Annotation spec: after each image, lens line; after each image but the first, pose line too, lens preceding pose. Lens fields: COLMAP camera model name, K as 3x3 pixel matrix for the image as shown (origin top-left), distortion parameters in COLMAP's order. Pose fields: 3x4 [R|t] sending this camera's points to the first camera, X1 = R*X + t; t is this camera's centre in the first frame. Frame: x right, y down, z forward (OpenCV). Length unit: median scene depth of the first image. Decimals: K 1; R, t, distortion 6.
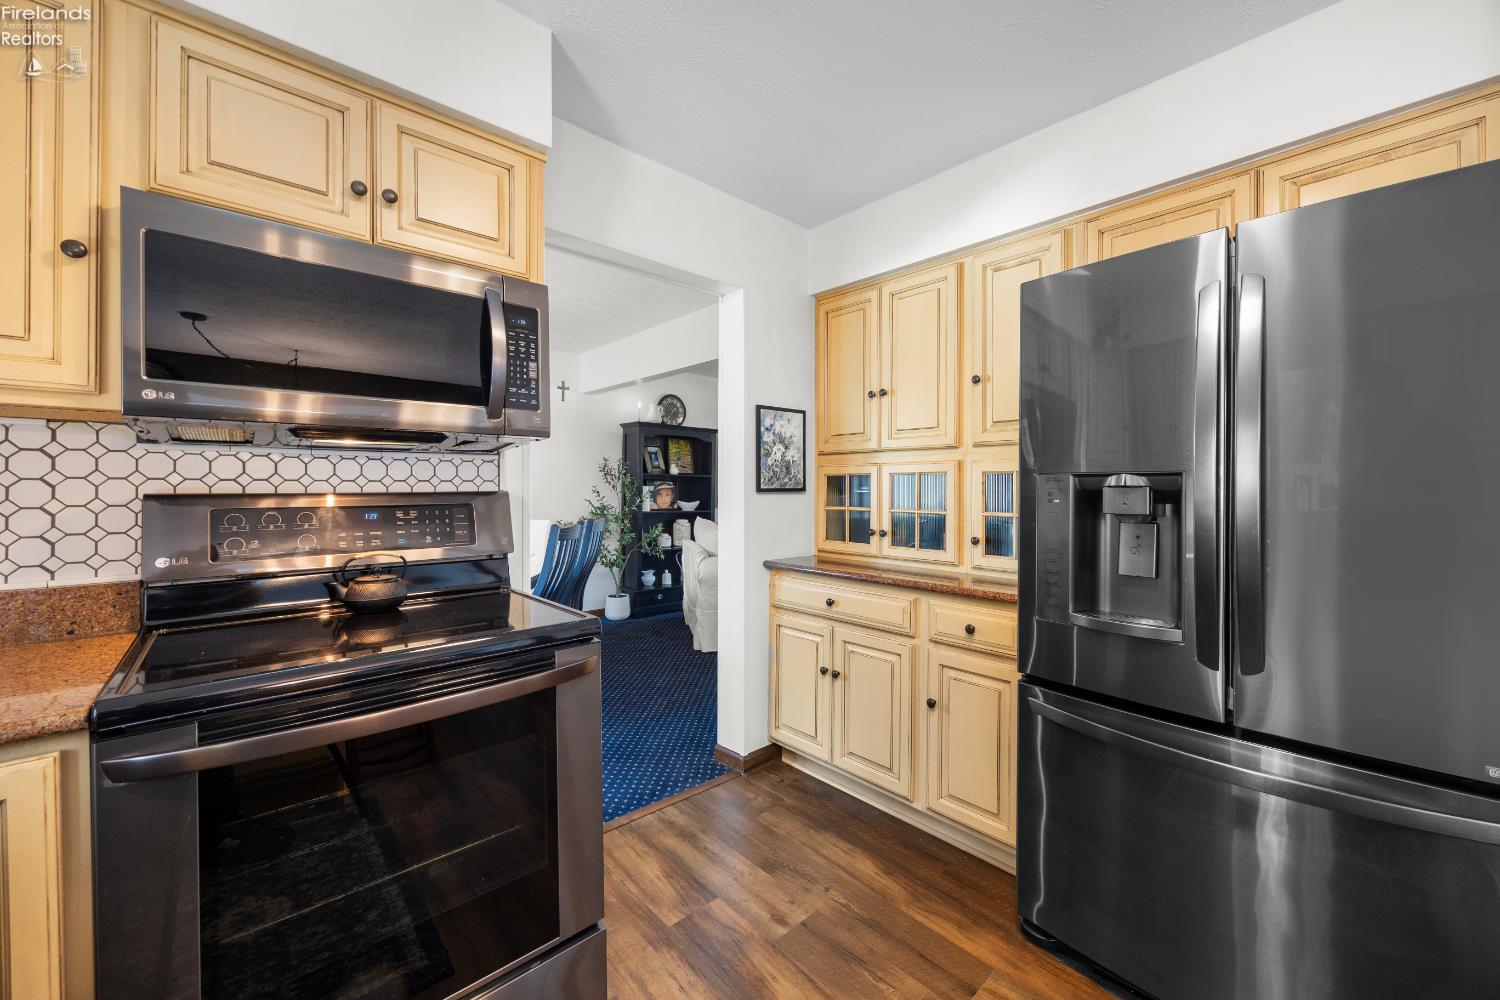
lens RADIAL K [[581.2, 0, 743.1], [0, 581.2, 487.8], [0, 0, 1]] dist [-0.005803, 0.000424]
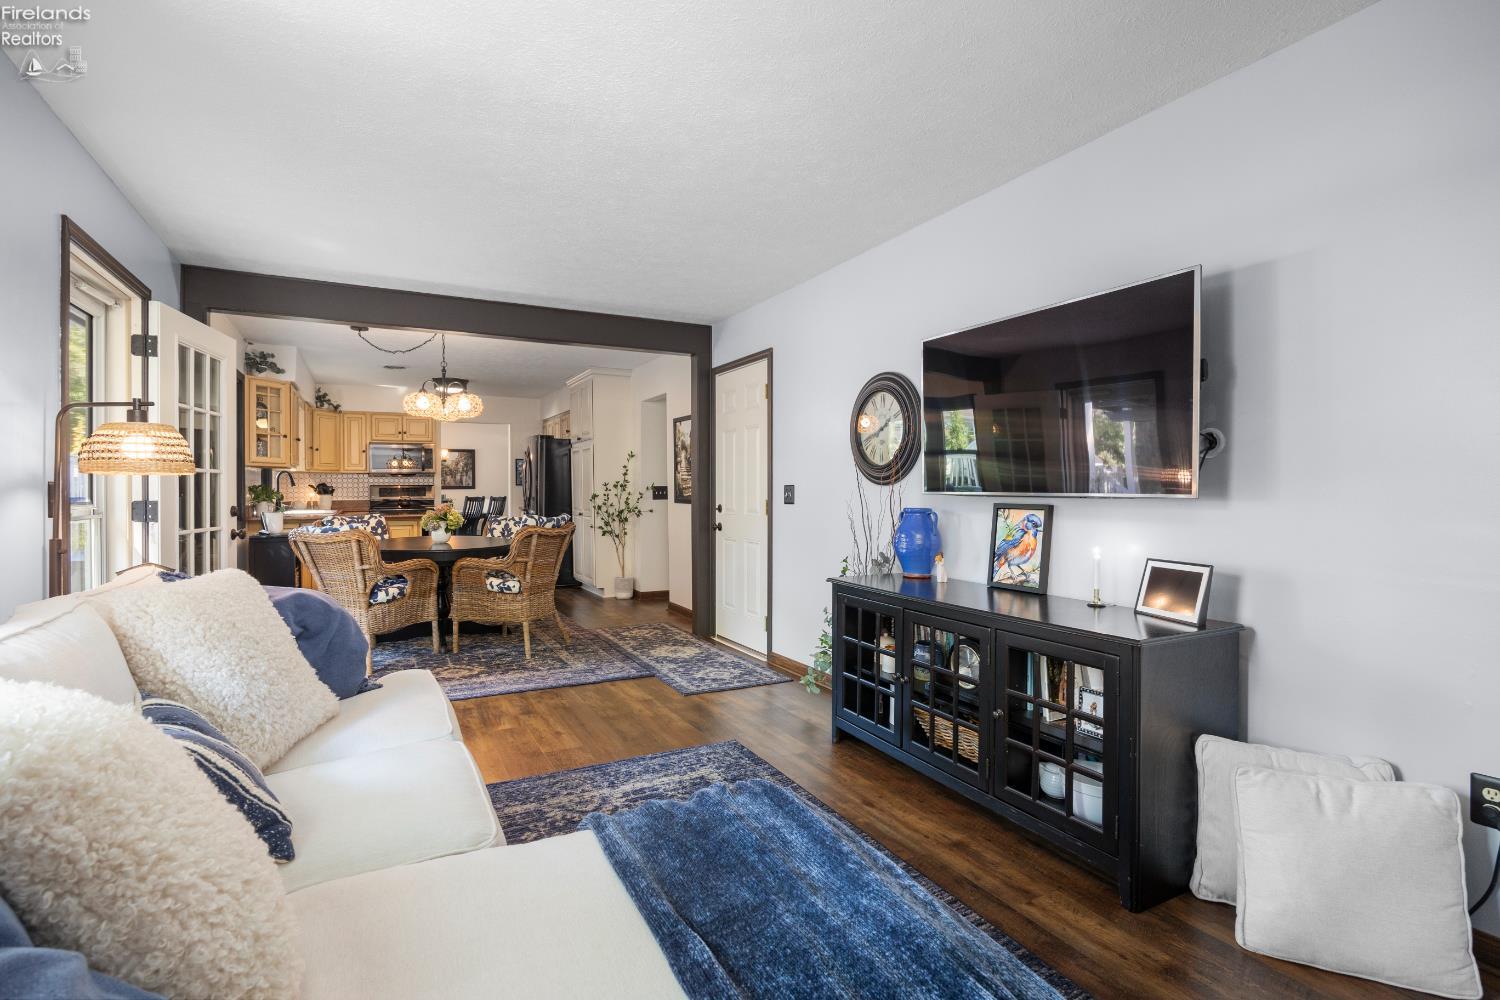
lens RADIAL K [[695.5, 0, 749.6], [0, 695.5, 498.6], [0, 0, 1]] dist [0.001592, 0.000018]
pose [[0.973741, 0.004565, -0.227614, 3.845763], [-0.002050, 0.999934, 0.011283, 0.049002], [0.227650, -0.010520, 0.973686, -4.434260]]
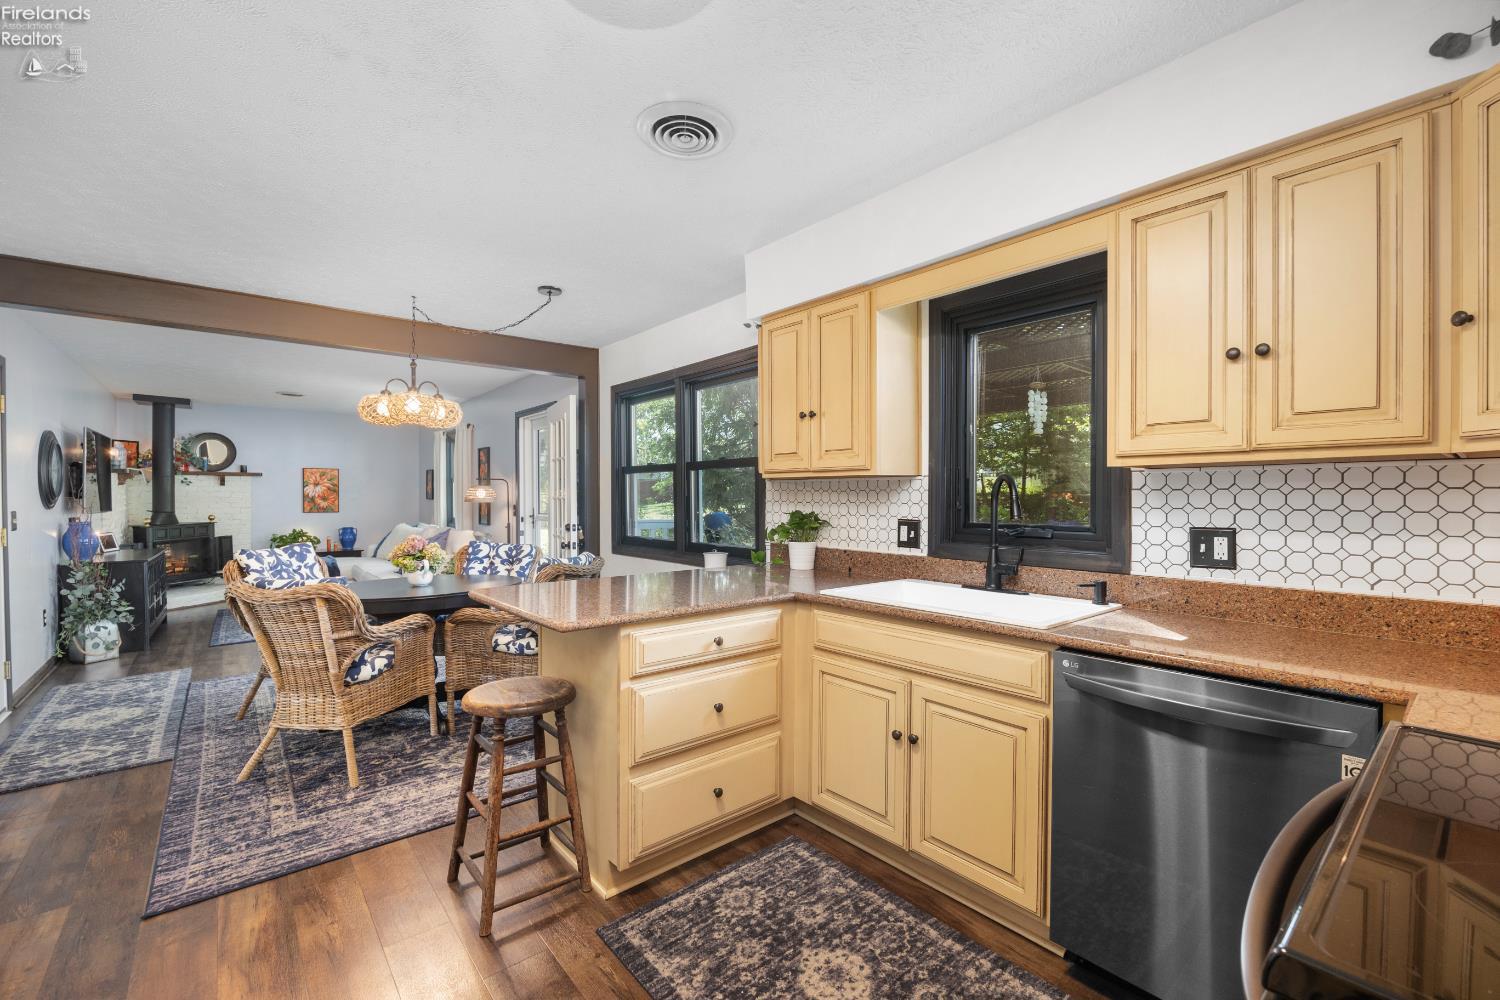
lens RADIAL K [[626.1, 0, 762.3], [0, 626.1, 502.1], [0, 0, 1]] dist [-0.009129, -0.000320]
pose [[-0.999802, 0.002184, 0.019772, 0.027684], [0.002402, 0.999937, 0.011003, -0.038725], [-0.019747, 0.011048, -0.999744, 1.231644]]
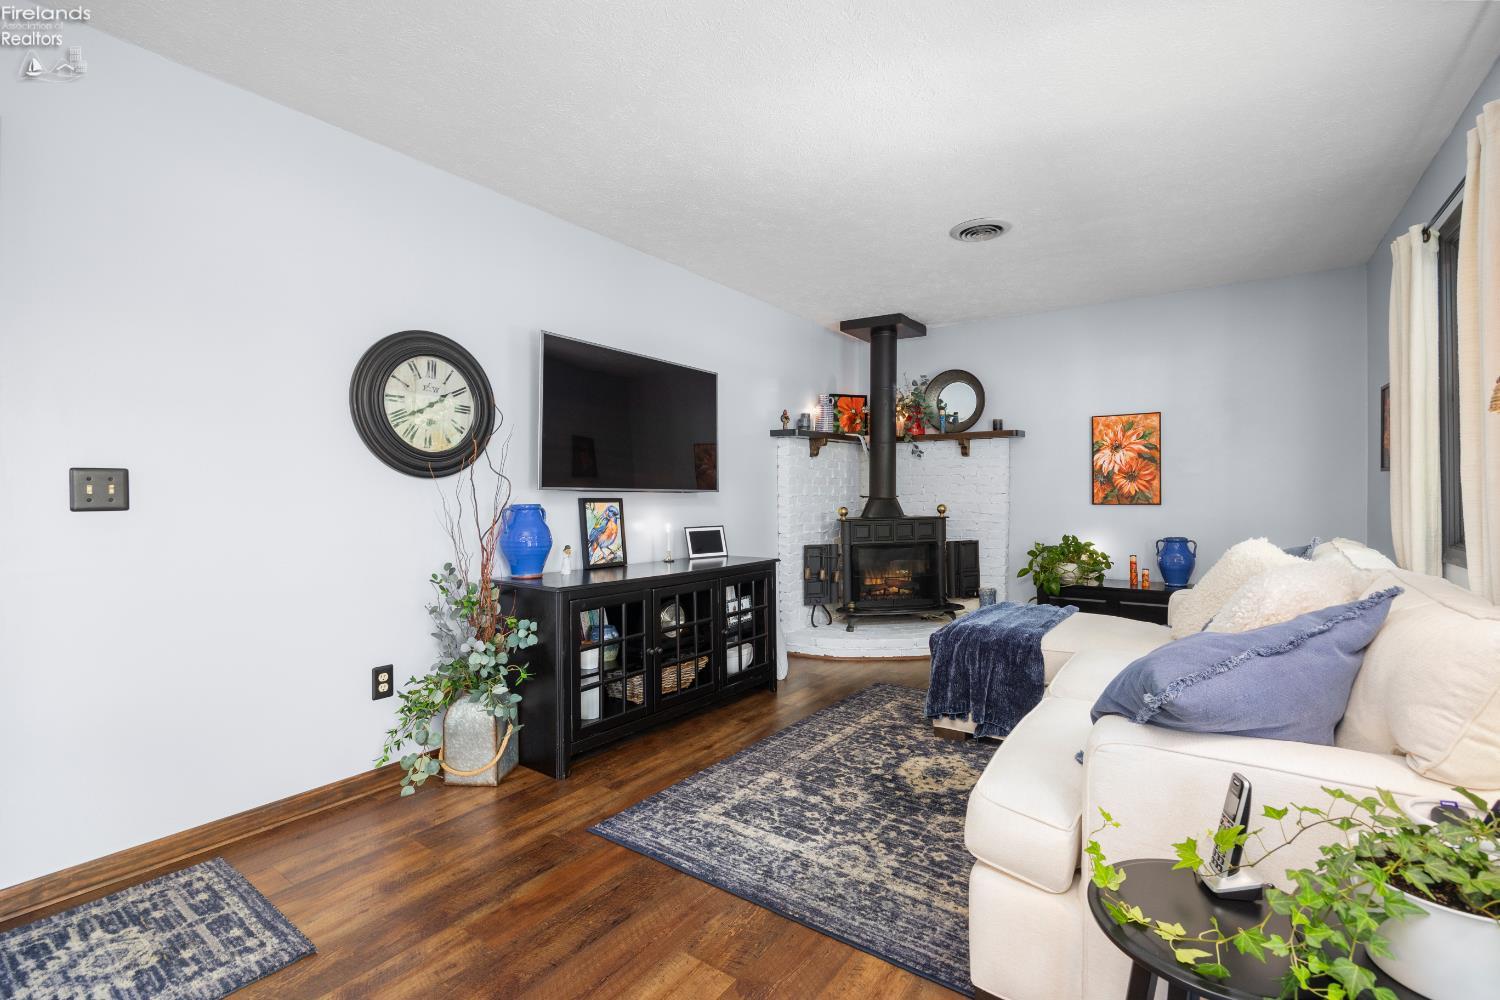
lens RADIAL K [[657.0, 0, 755.1], [0, 657.0, 494.2], [0, 0, 1]] dist [-0.012248, 0.000040]
pose [[-0.222397, 0.006344, 0.974936, 1.840880], [0.003187, 0.999978, -0.005780, 0.086096], [-0.974951, 0.001822, -0.222413, -2.428023]]
